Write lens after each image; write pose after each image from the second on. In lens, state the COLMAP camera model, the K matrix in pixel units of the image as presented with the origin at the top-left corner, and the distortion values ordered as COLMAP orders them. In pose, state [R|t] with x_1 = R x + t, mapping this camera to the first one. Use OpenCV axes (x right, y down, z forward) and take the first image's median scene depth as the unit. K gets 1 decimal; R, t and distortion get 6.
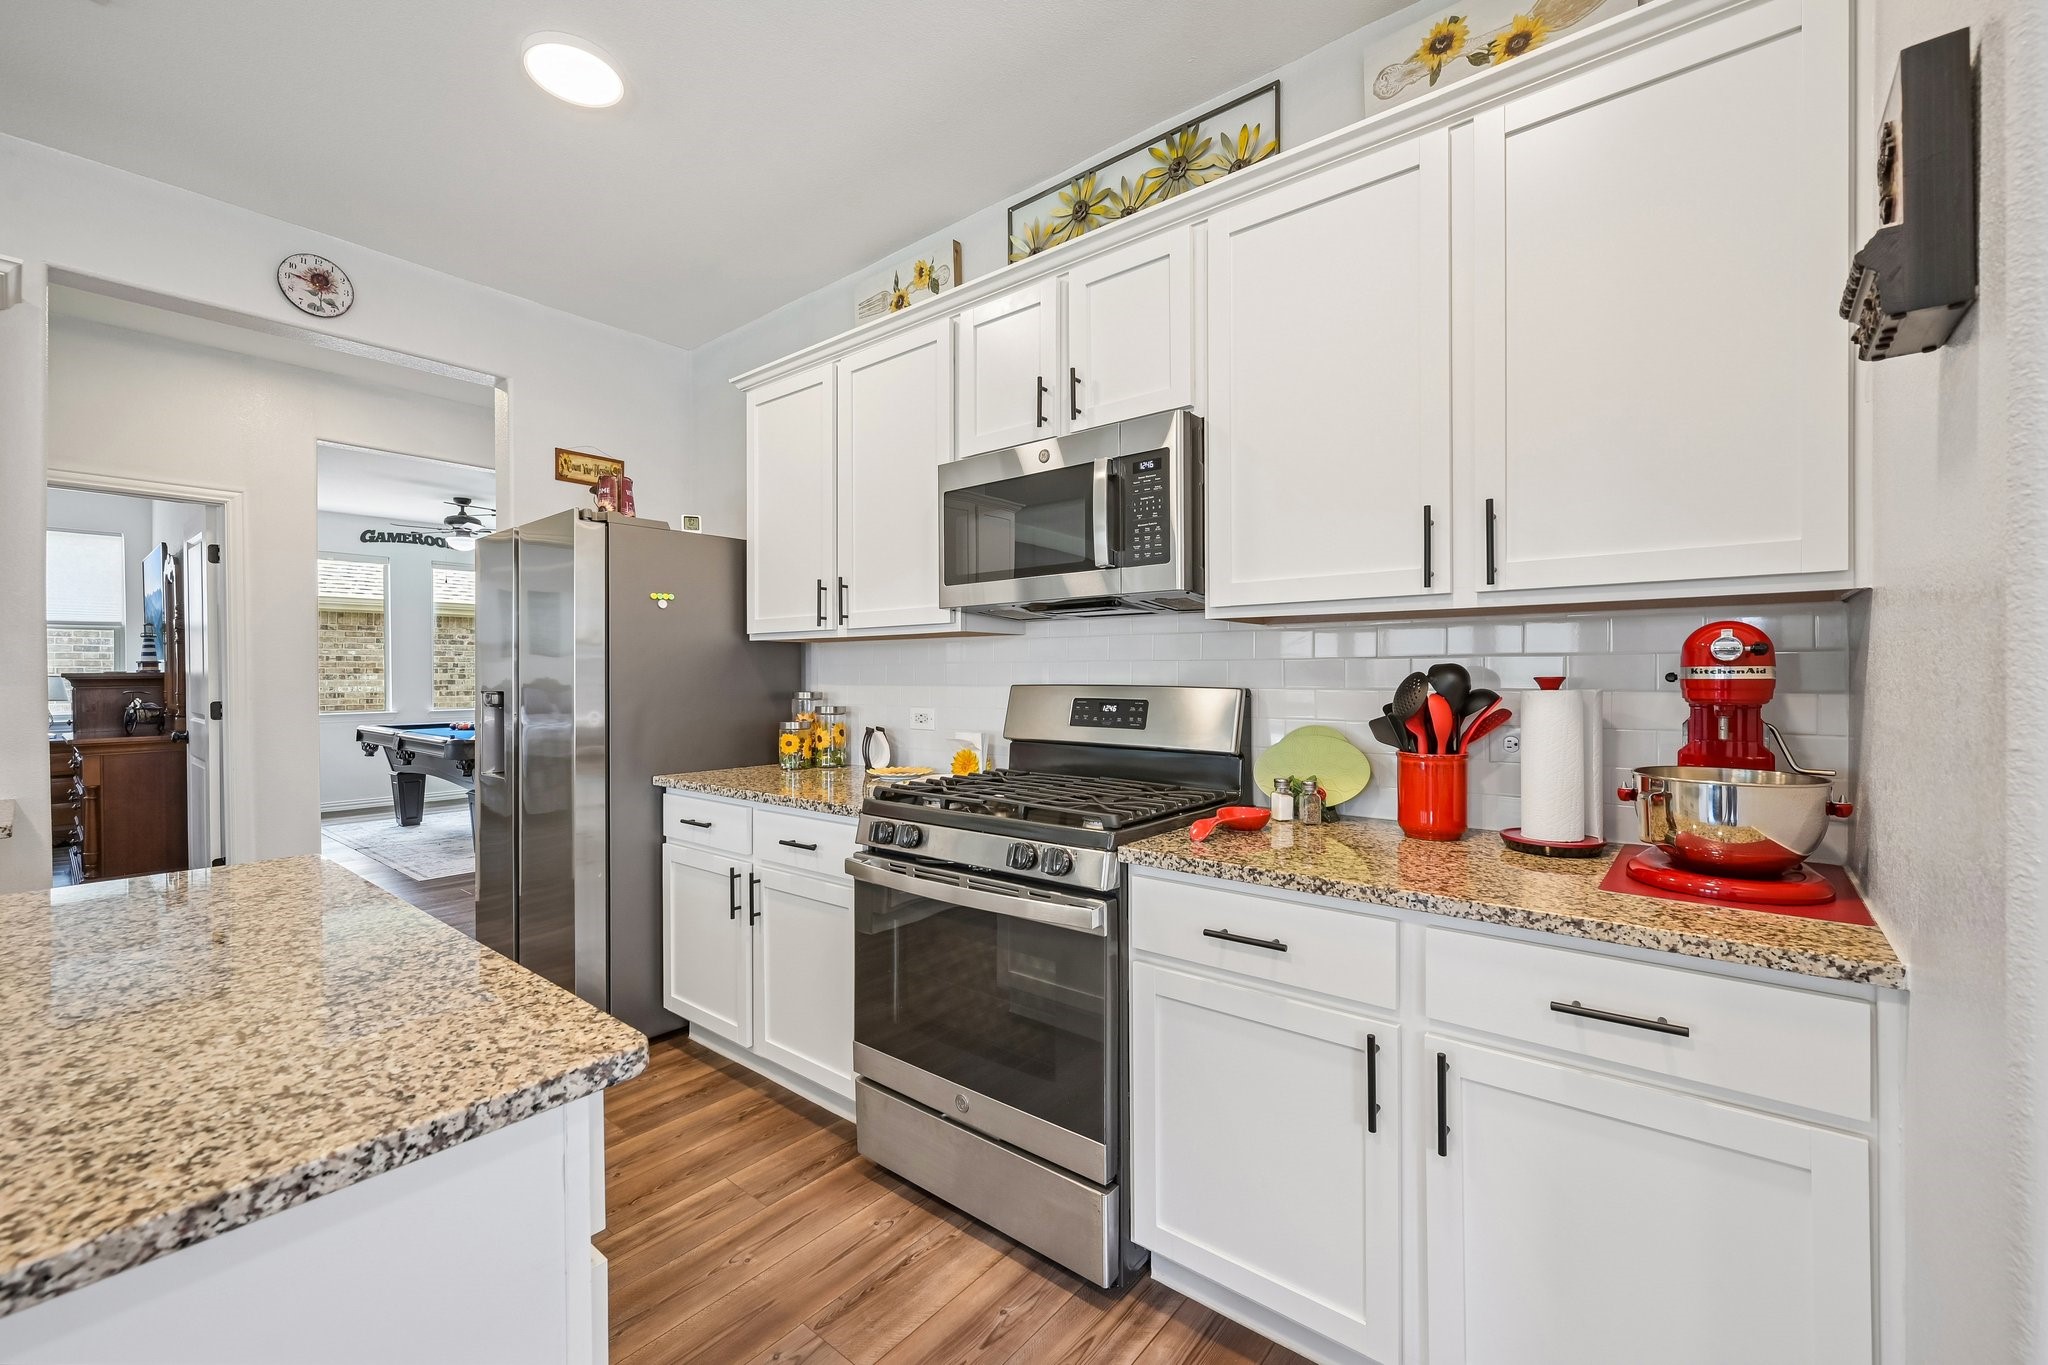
lens RADIAL K [[838.6, 0, 1029.1], [0, 838.6, 677.3], [0, 0, 1]] dist [-0.001017, -0.000304]
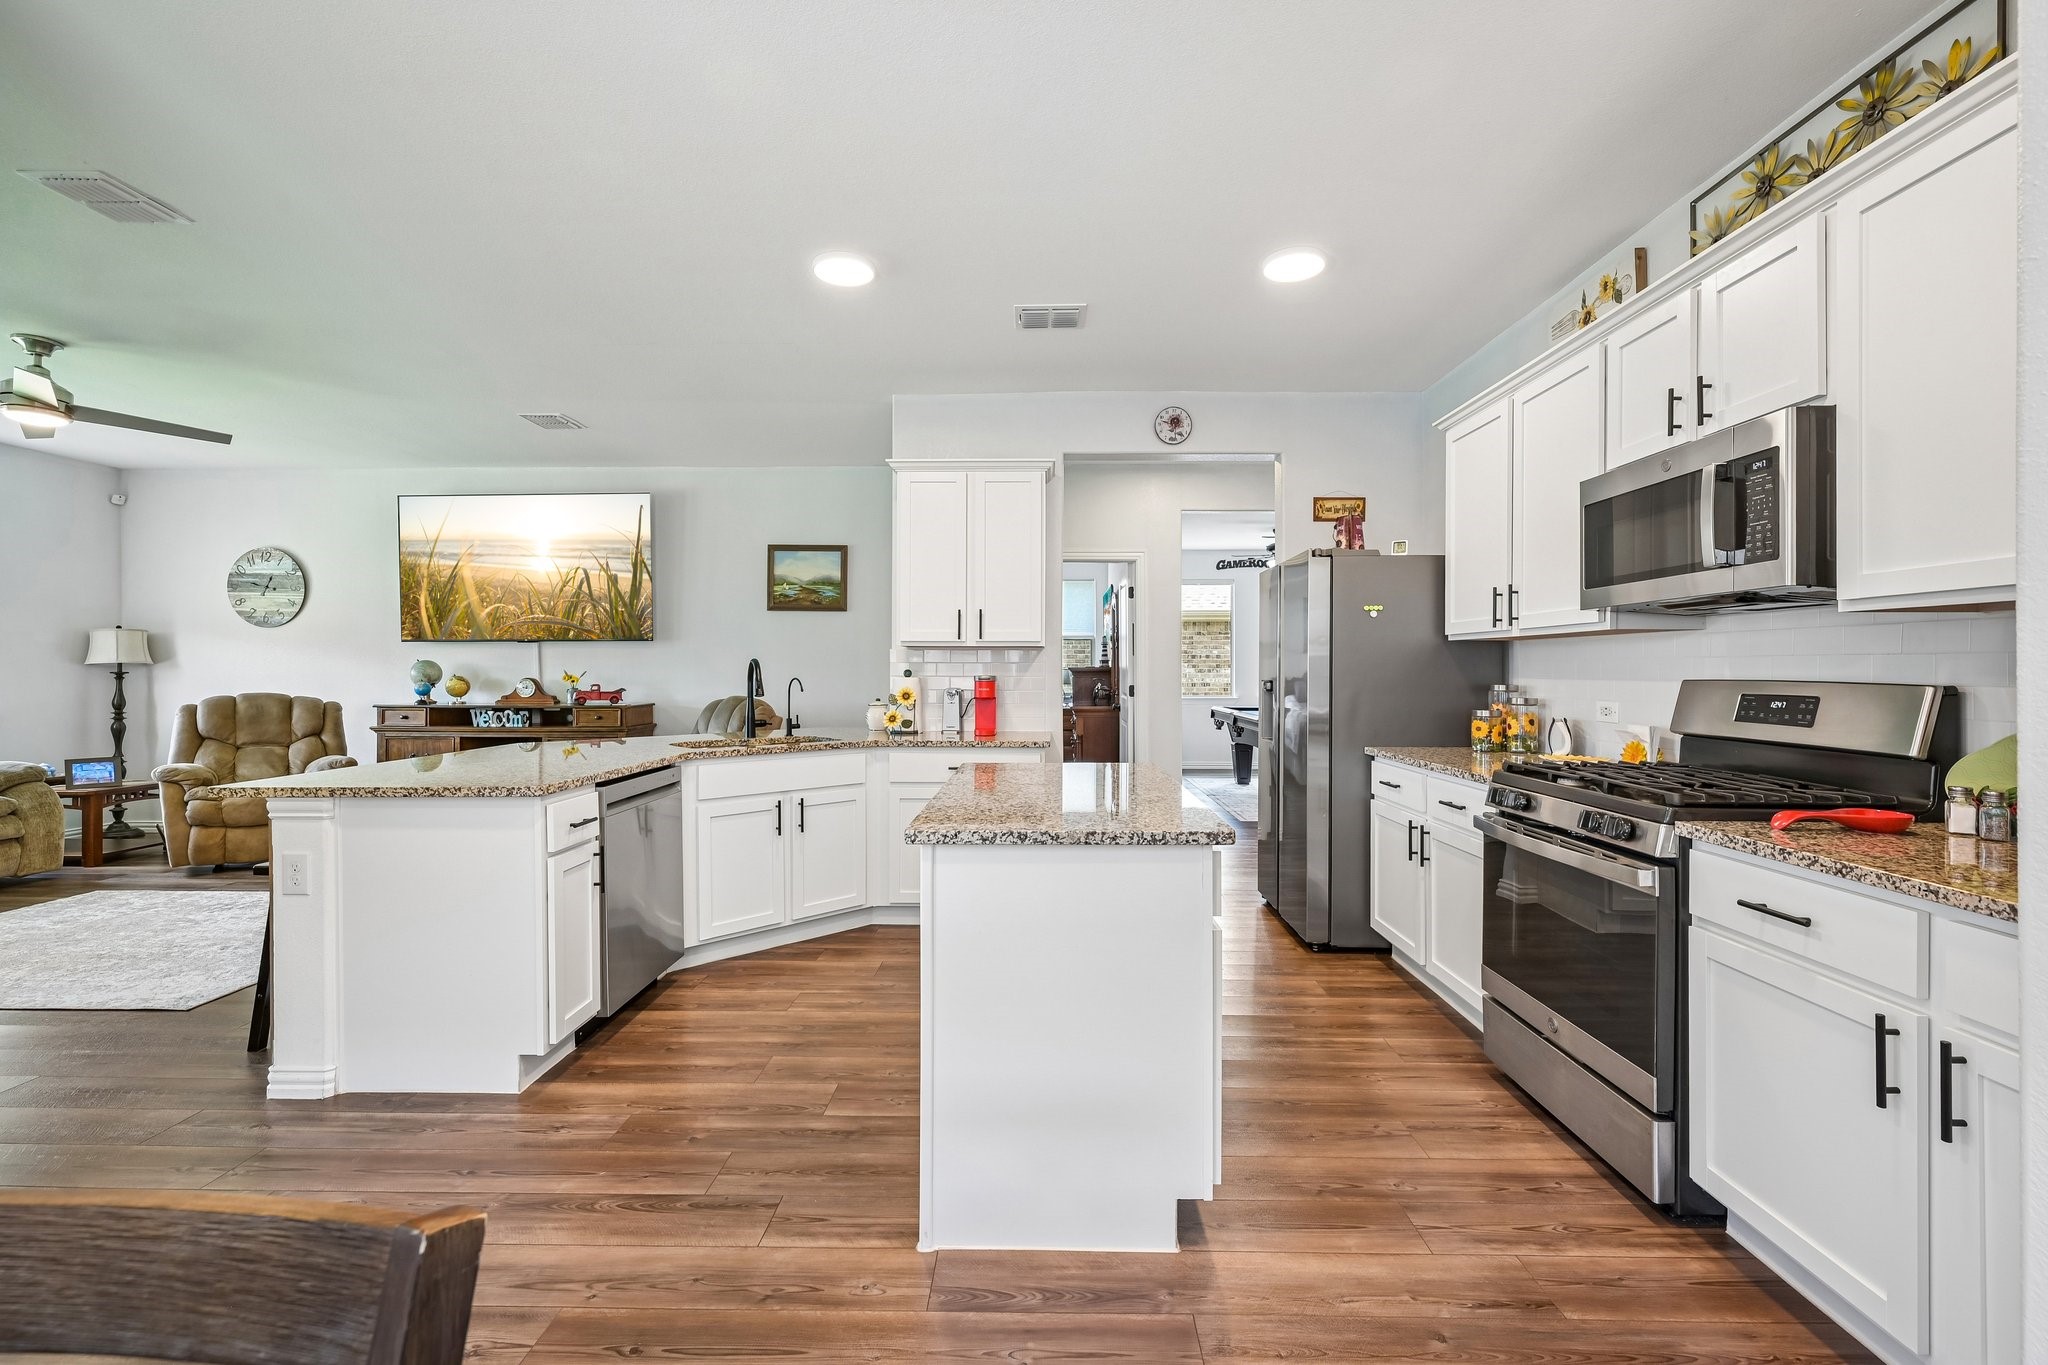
lens RADIAL K [[860.2, 0, 1030.2], [0, 860.2, 671.3], [0, 0, 1]] dist [-0.000369, -0.000644]
pose [[0.618401, 0.005064, -0.785846, 0.369360], [-0.006628, 0.999977, 0.001228, 0.003377], [0.785835, 0.004449, 0.618421, -0.309374]]
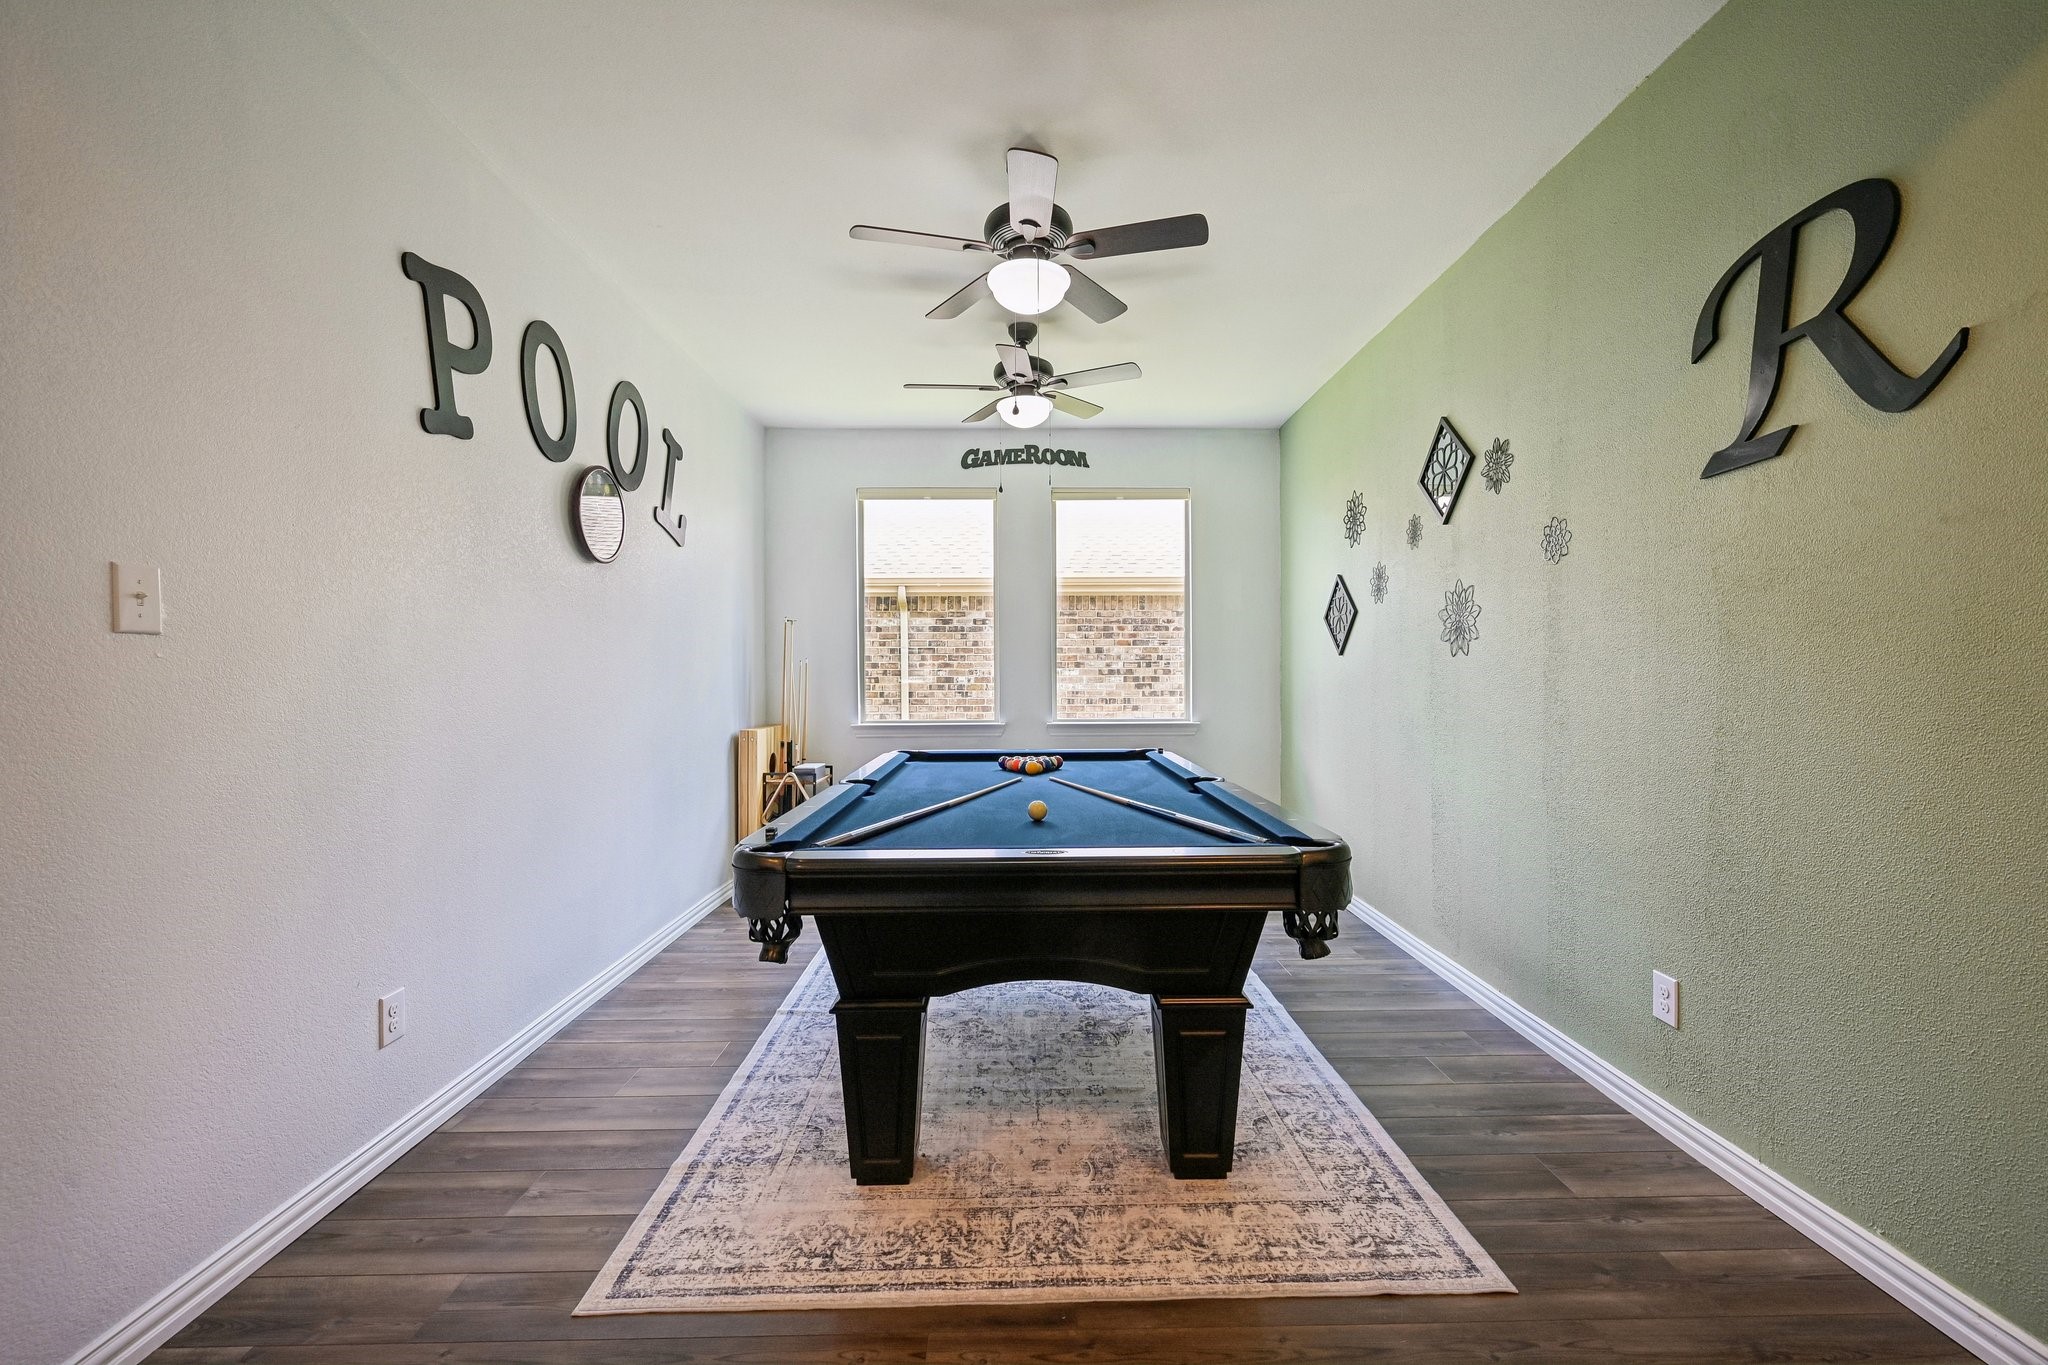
lens RADIAL K [[854.3, 0, 1011.4], [0, 854.3, 670.1], [0, 0, 1]] dist [-0.002581, -0.000093]
pose [[0.638056, -0.004377, -0.769978, -0.927299], [0.000163, 0.999985, -0.005550, 0.011186], [0.769990, 0.003415, 0.638047, 2.227468]]
